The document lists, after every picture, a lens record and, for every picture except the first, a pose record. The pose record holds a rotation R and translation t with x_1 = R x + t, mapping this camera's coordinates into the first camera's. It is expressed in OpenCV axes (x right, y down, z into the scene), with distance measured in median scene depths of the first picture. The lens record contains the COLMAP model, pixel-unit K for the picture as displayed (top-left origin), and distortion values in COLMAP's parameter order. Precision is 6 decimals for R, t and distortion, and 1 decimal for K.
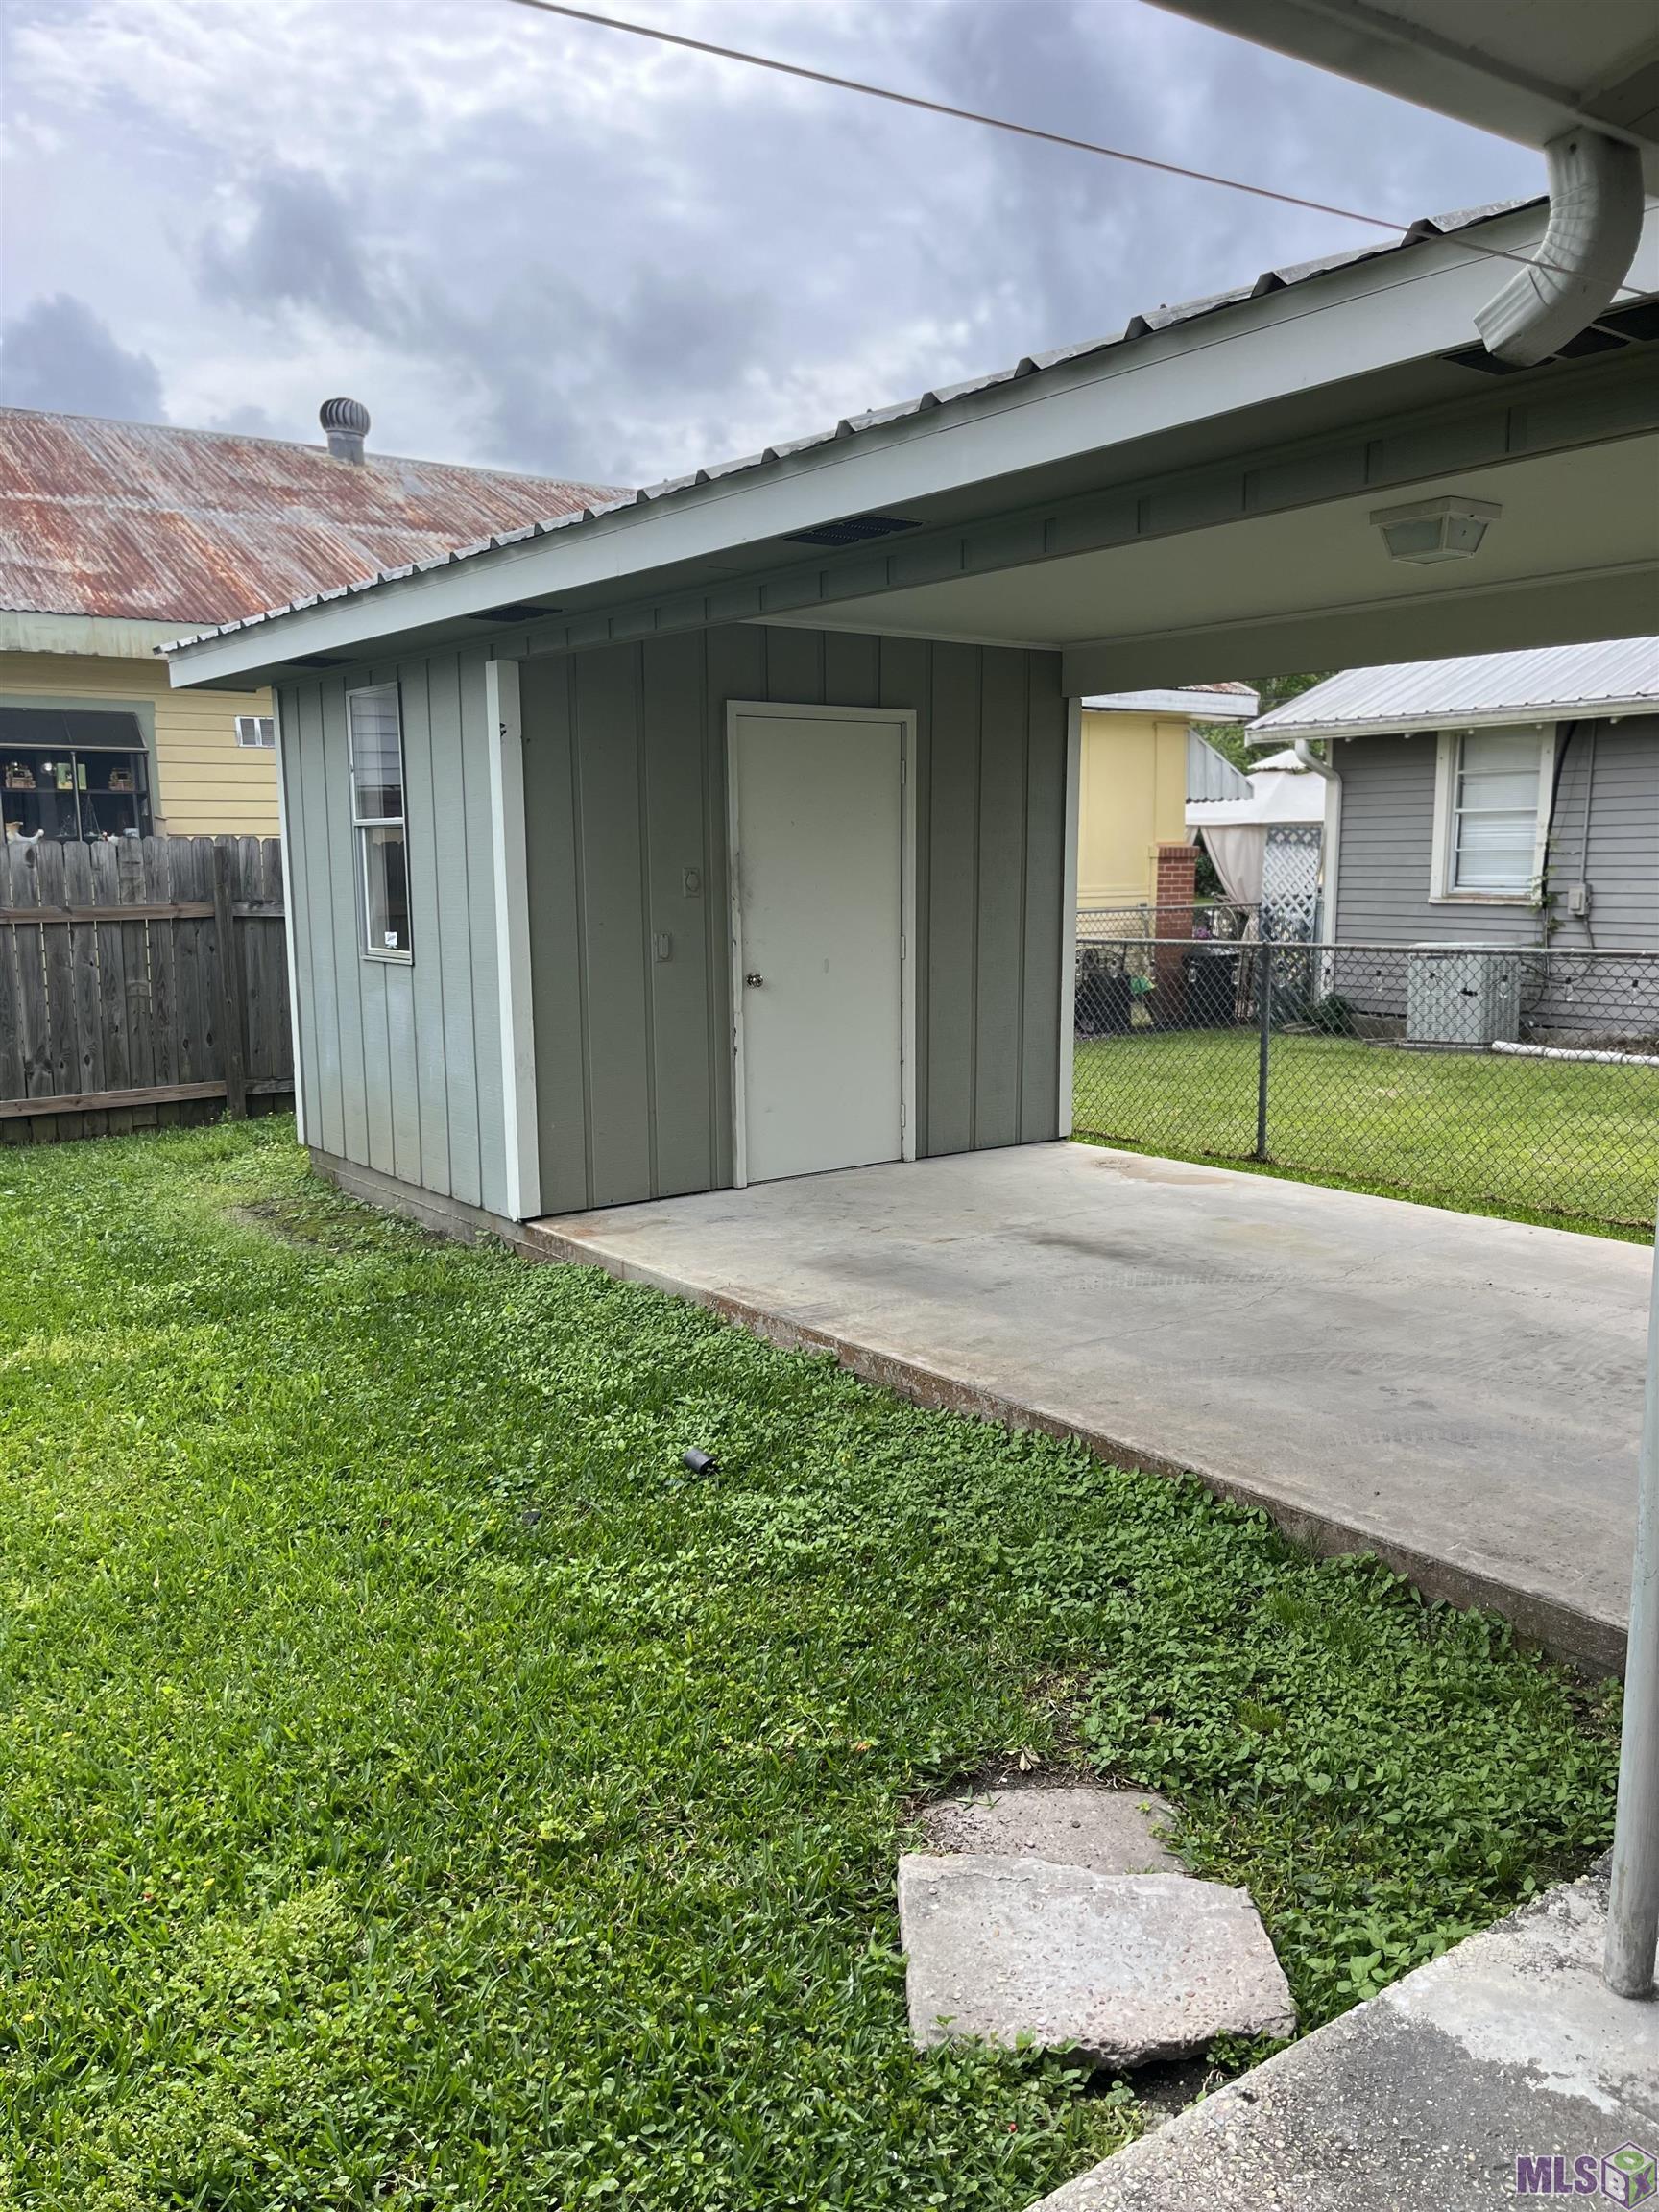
lens RADIAL K [[1698.3, 0, 829.8], [0, 1698.3, 1109.0], [0, 0, 1]] dist [0.051601, -0.050251]
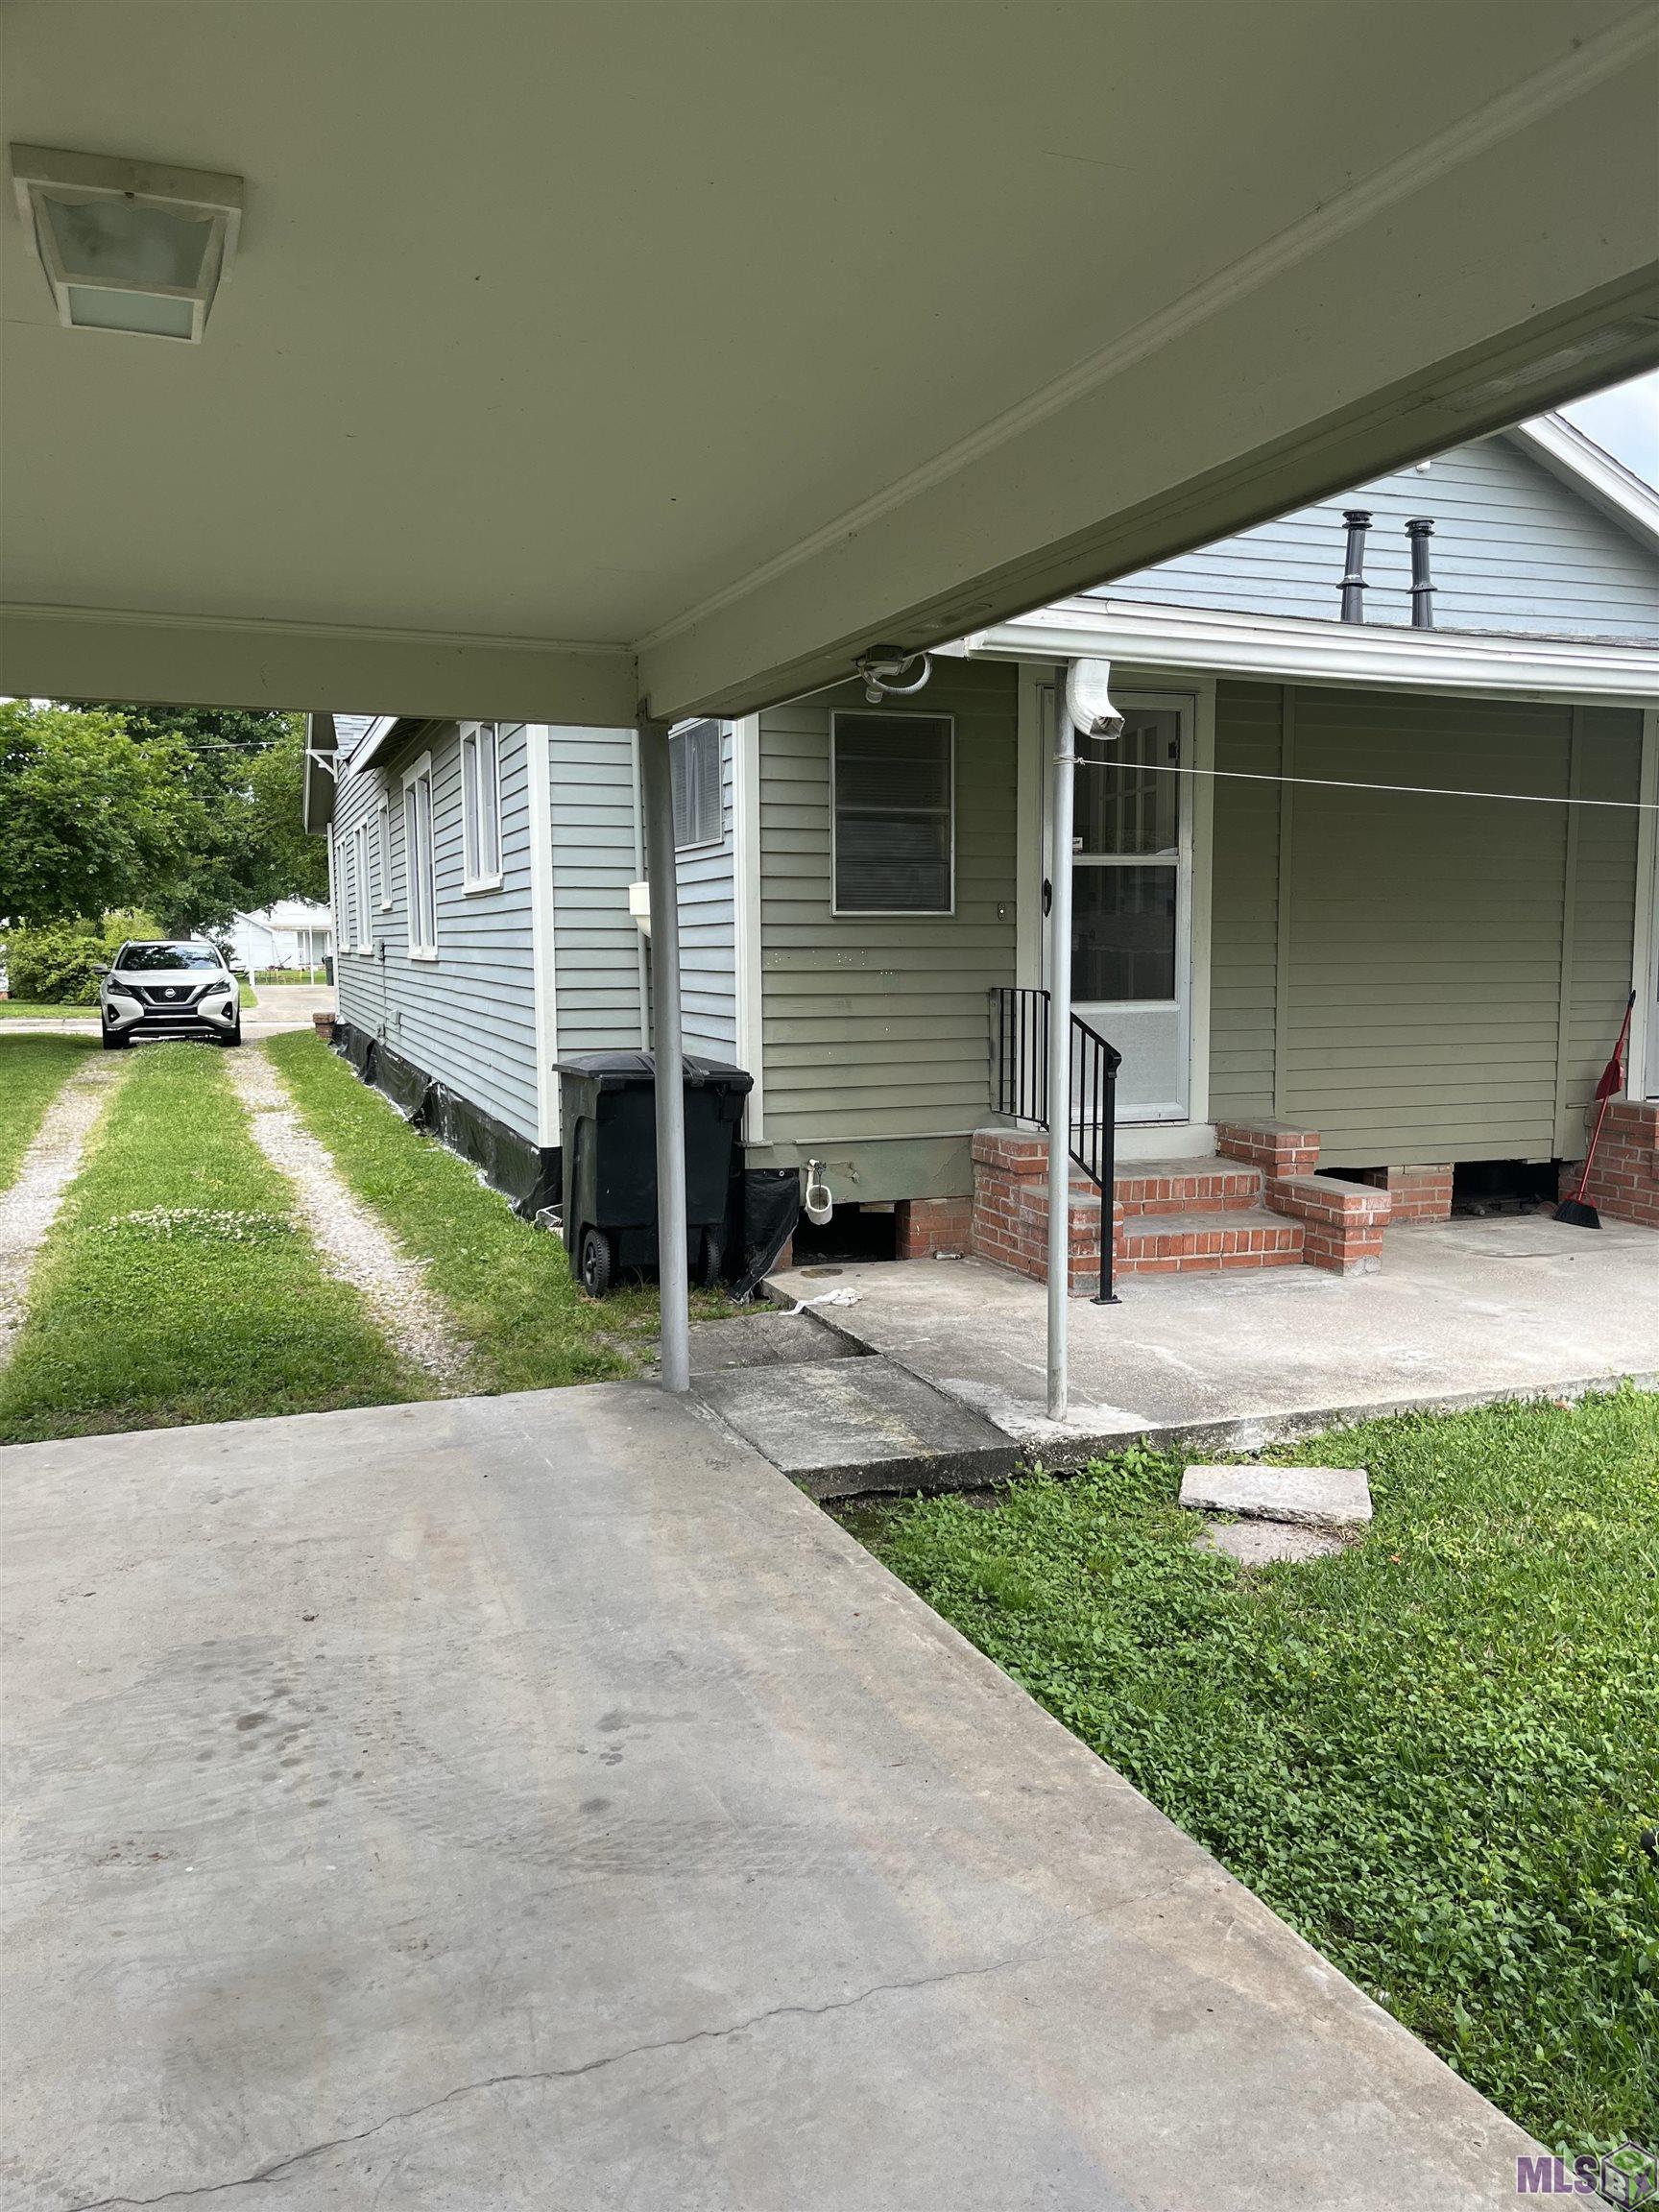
lens RADIAL K [[1698.3, 0, 832.9], [0, 1698.3, 1113.7], [0, 0, 1]] dist [0.051601, -0.050251]
pose [[-0.962954, -0.015683, 0.269209, 0.064456], [0.052065, 0.968711, 0.242667, -0.246766], [-0.264591, 0.247694, -0.932008, 1.570517]]
